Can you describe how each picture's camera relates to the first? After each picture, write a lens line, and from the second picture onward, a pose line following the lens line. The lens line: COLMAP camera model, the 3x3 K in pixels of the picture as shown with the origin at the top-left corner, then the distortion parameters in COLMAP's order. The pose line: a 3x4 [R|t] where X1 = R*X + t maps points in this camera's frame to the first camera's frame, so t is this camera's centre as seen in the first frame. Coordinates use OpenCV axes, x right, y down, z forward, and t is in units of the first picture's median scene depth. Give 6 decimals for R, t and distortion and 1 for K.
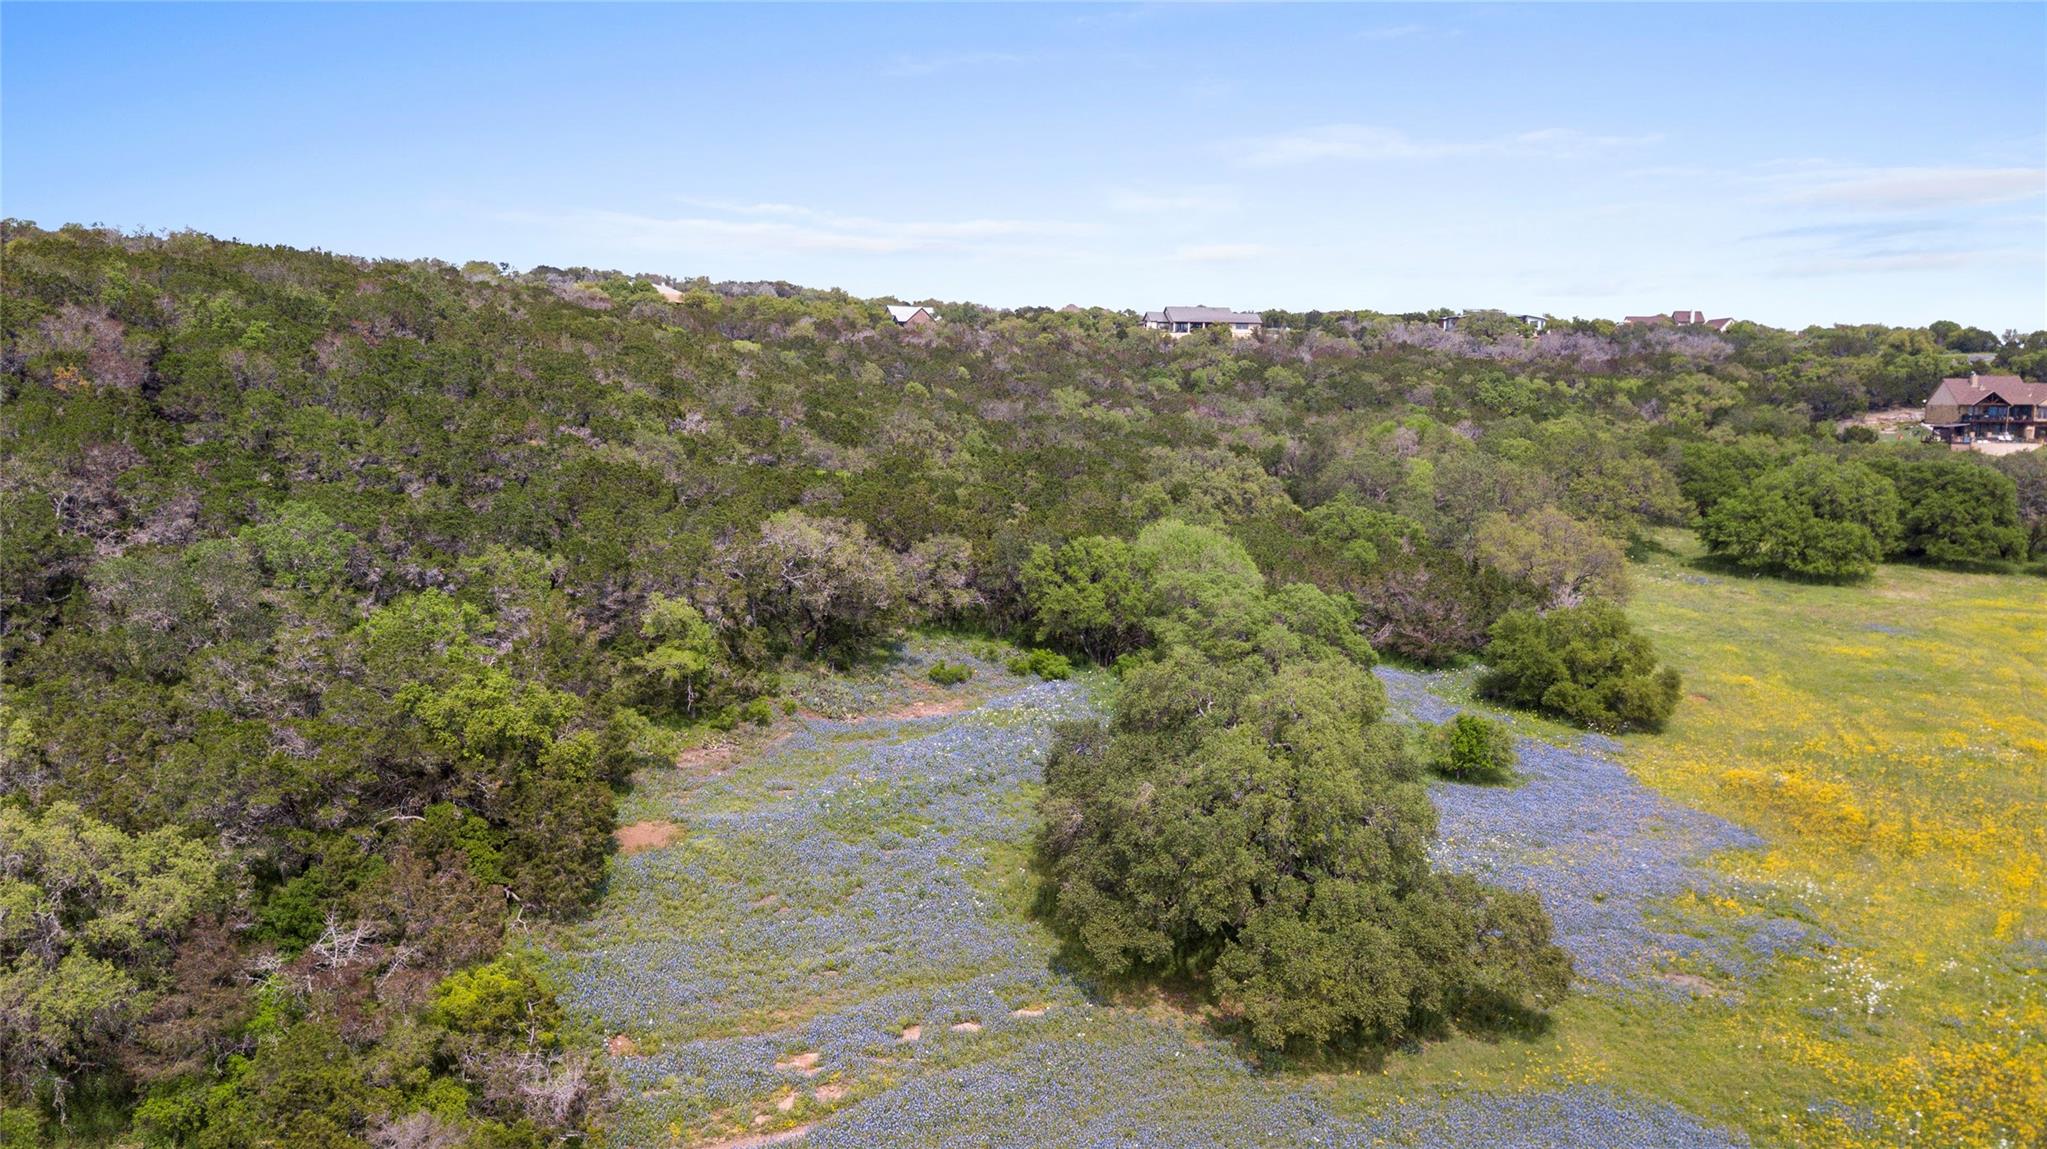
lens RADIAL K [[1583.5, 0, 1021.2], [0, 1583.5, 582.6], [0, 0, 1]] dist [0.049679, -0.011083]
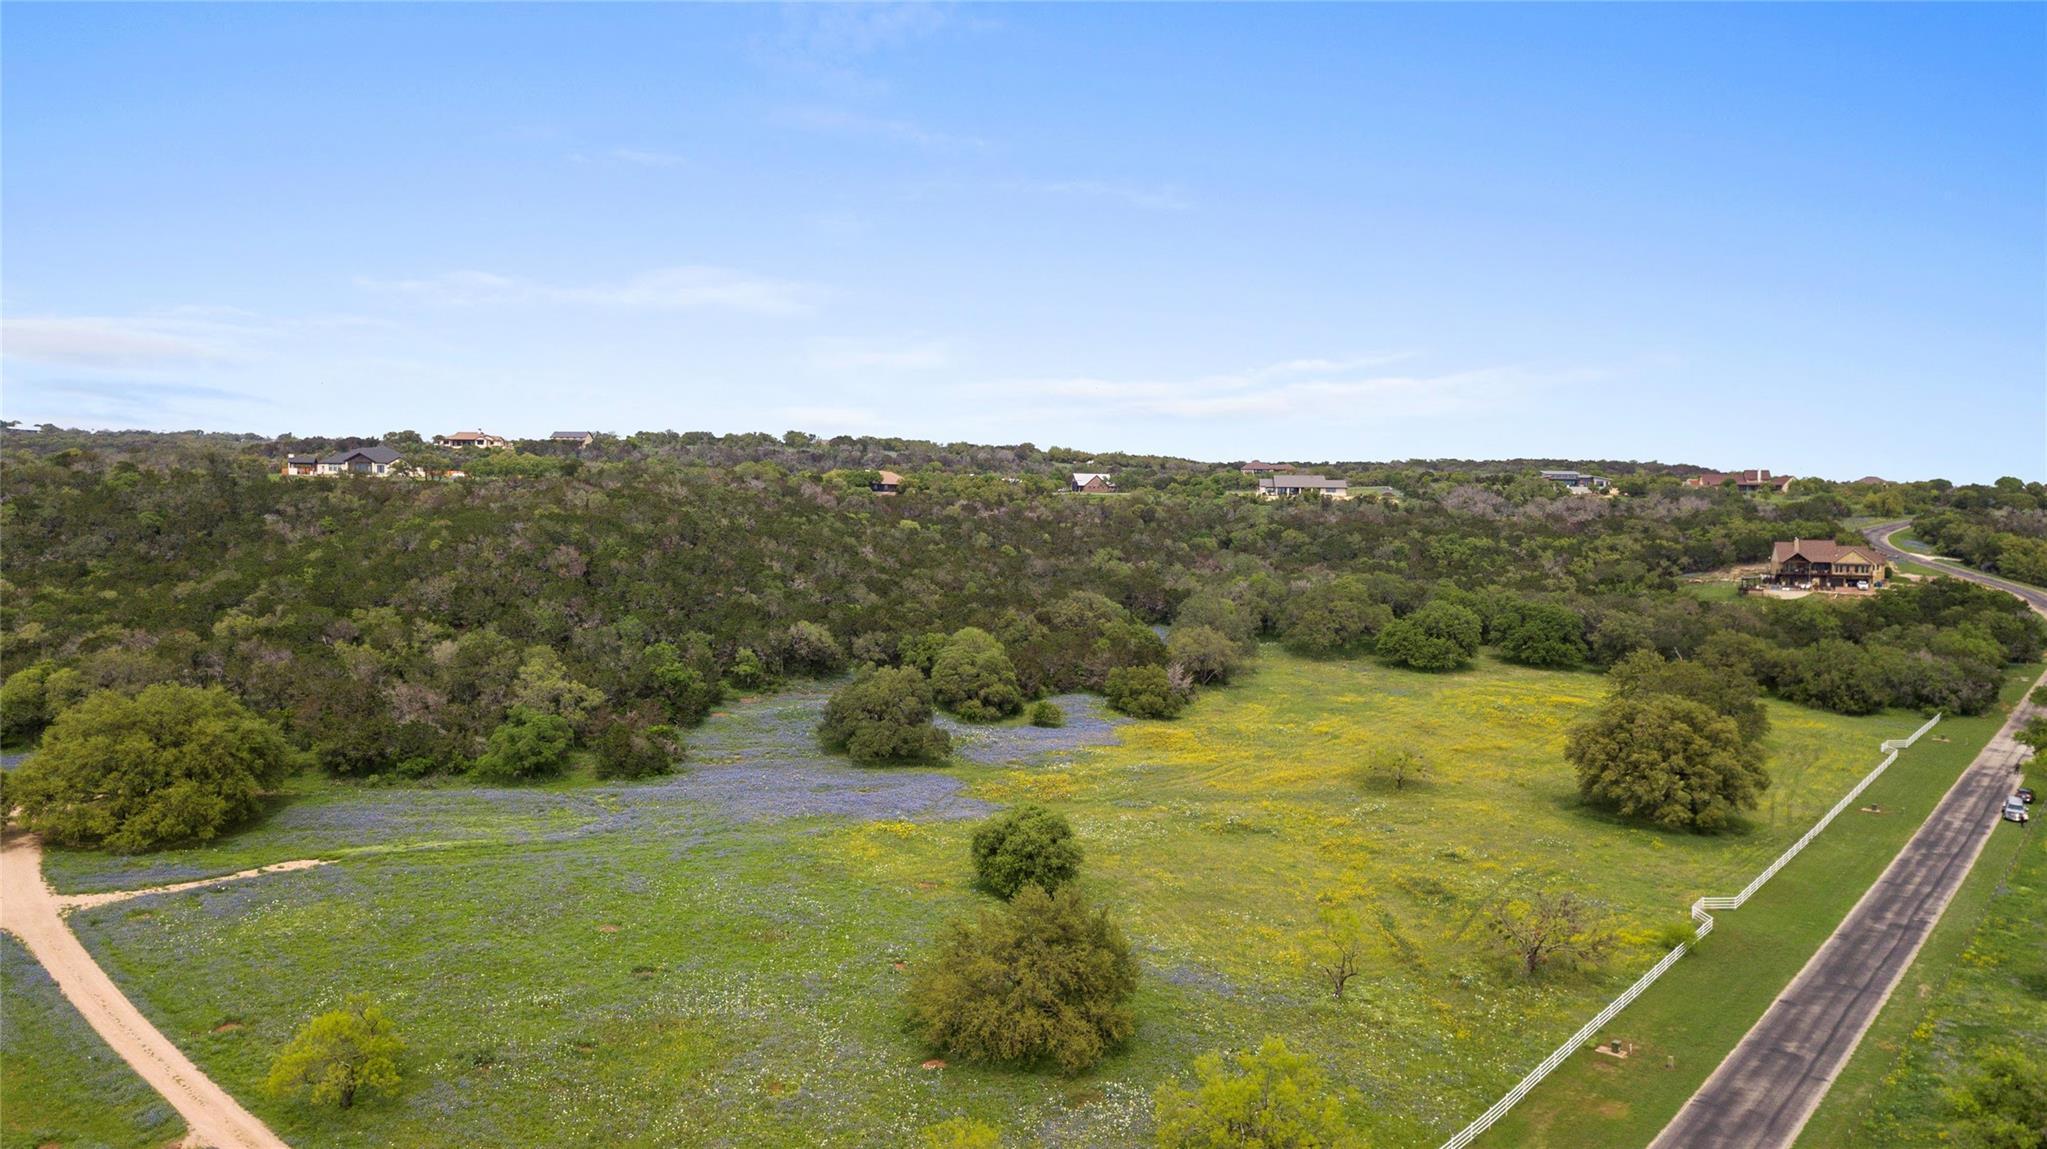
lens RADIAL K [[1583.5, 0, 1021.2], [0, 1583.5, 582.6], [0, 0, 1]] dist [0.049679, -0.011083]
pose [[0.978807, 0.008410, -0.204614, 0.199128], [-0.023952, 0.997000, -0.073603, 0.020538], [0.203381, 0.076944, 0.976072, -0.402925]]
